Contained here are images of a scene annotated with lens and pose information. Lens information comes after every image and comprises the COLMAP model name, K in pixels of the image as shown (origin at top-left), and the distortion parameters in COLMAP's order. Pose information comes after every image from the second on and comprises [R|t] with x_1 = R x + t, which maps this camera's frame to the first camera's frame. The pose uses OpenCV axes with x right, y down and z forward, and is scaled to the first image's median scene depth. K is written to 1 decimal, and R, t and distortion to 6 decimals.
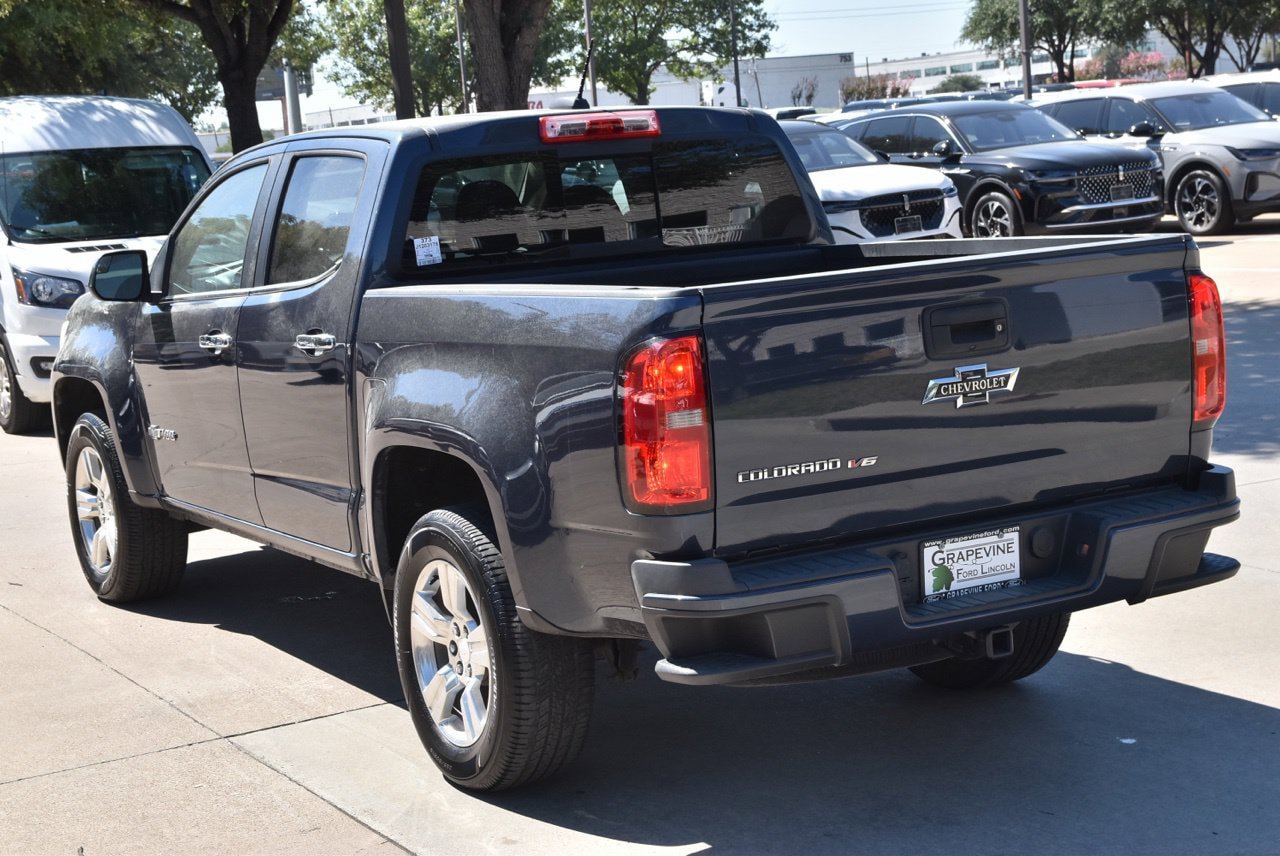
lens RADIAL K [[2218.1, 0, 640.0], [0, 2218.1, 428.0], [0, 0, 1]] dist [0.147965, 0.077222]
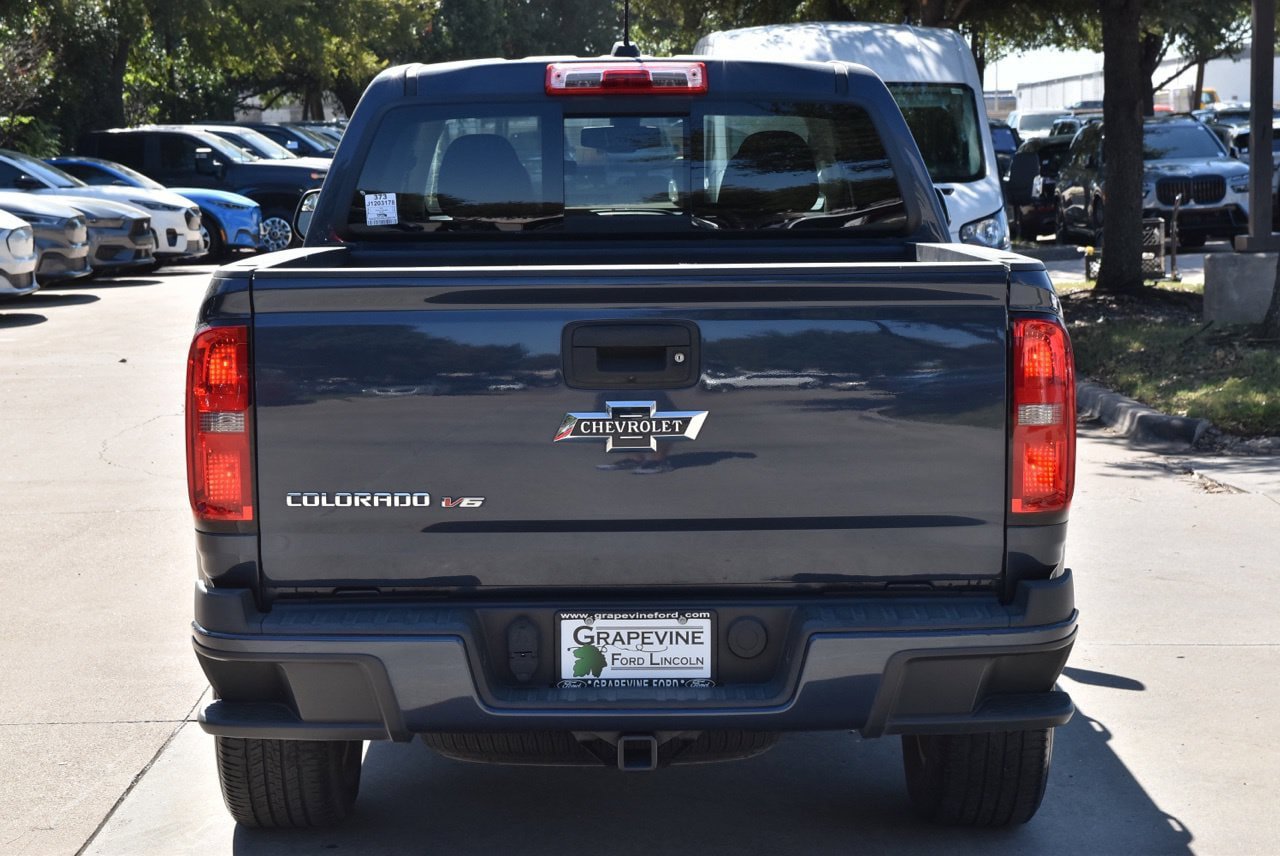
lens RADIAL K [[2479.1, 0, 640.0], [0, 2479.1, 428.0], [0, 0, 1]] dist [0.231747, 0.148164]
pose [[0.867503, 0.118148, -0.483198, 0.574749], [-0.112065, 0.992831, 0.041567, -0.055098], [0.484645, 0.018090, 0.874524, 0.225769]]
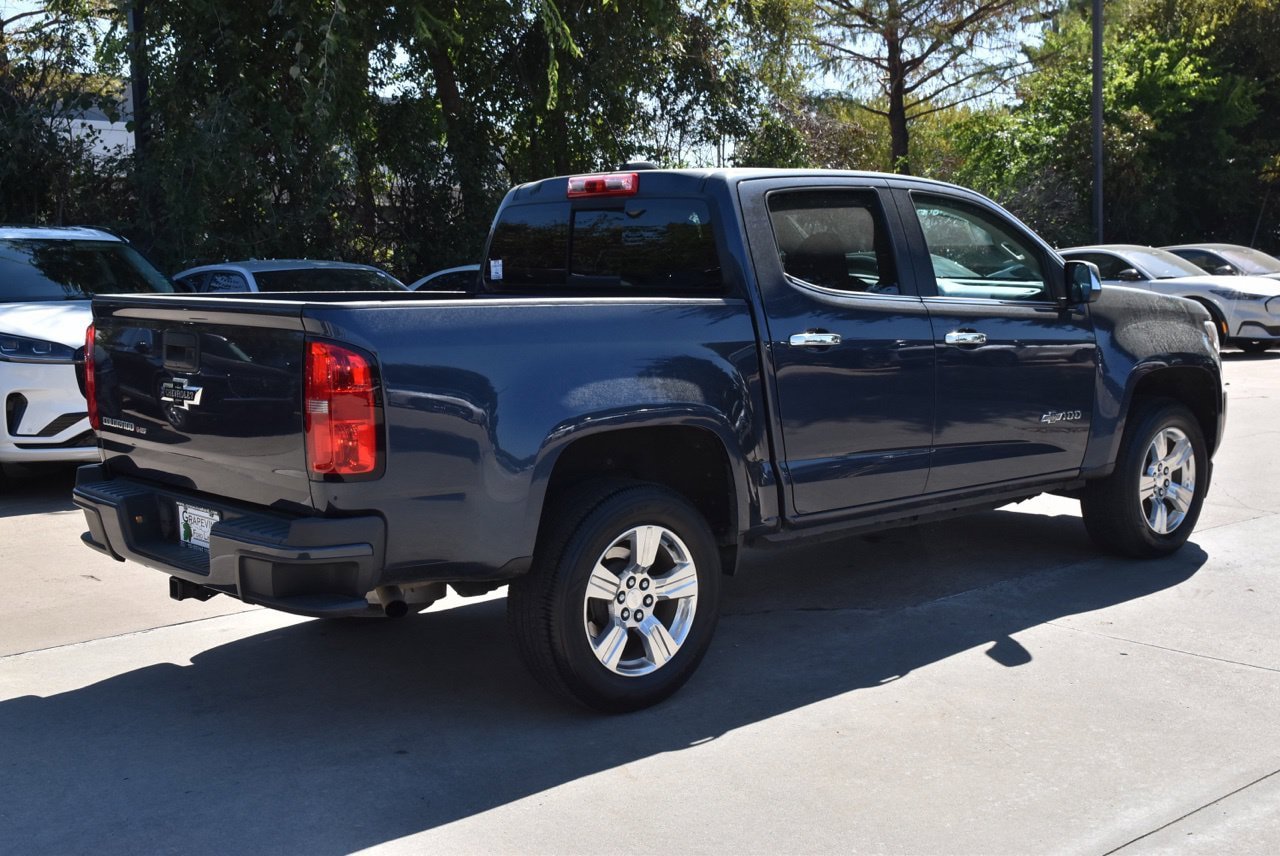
lens RADIAL K [[1518.1, 0, 640.0], [0, 1518.1, 428.0], [0, 0, 1]] dist [0.052325, 0.051044]
pose [[0.210149, 0.179651, -0.961022, 1.073214], [-0.127167, 0.979644, 0.155324, -0.173111], [0.969364, 0.089569, 0.228717, 1.050131]]
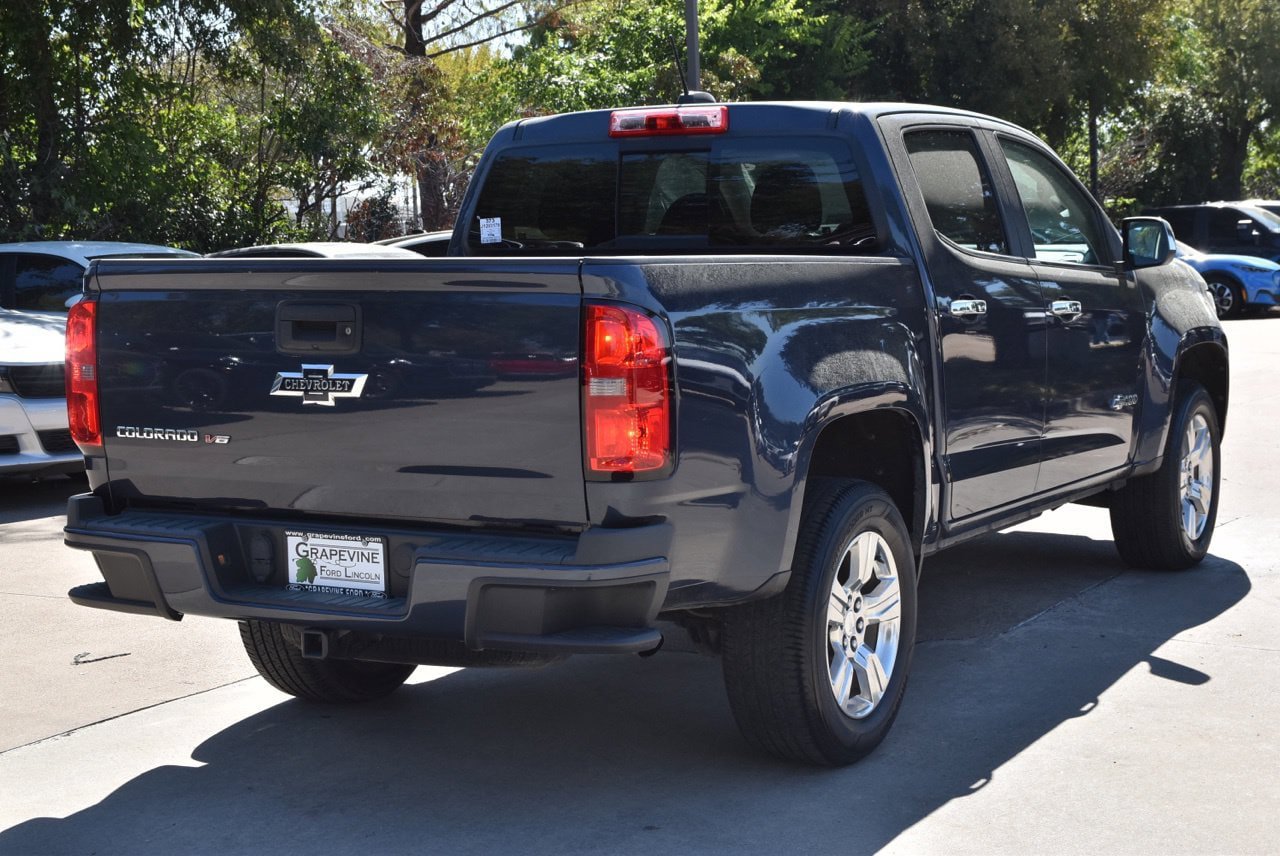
lens RADIAL K [[2112.8, 0, 640.0], [0, 2112.8, 428.0], [0, 0, 1]] dist [0.111185, 0.084066]
pose [[0.508724, 0.140423, -0.849401, 1.026847], [-0.127347, 0.988029, 0.087070, -0.100374], [0.851459, 0.063875, 0.520516, 0.623198]]
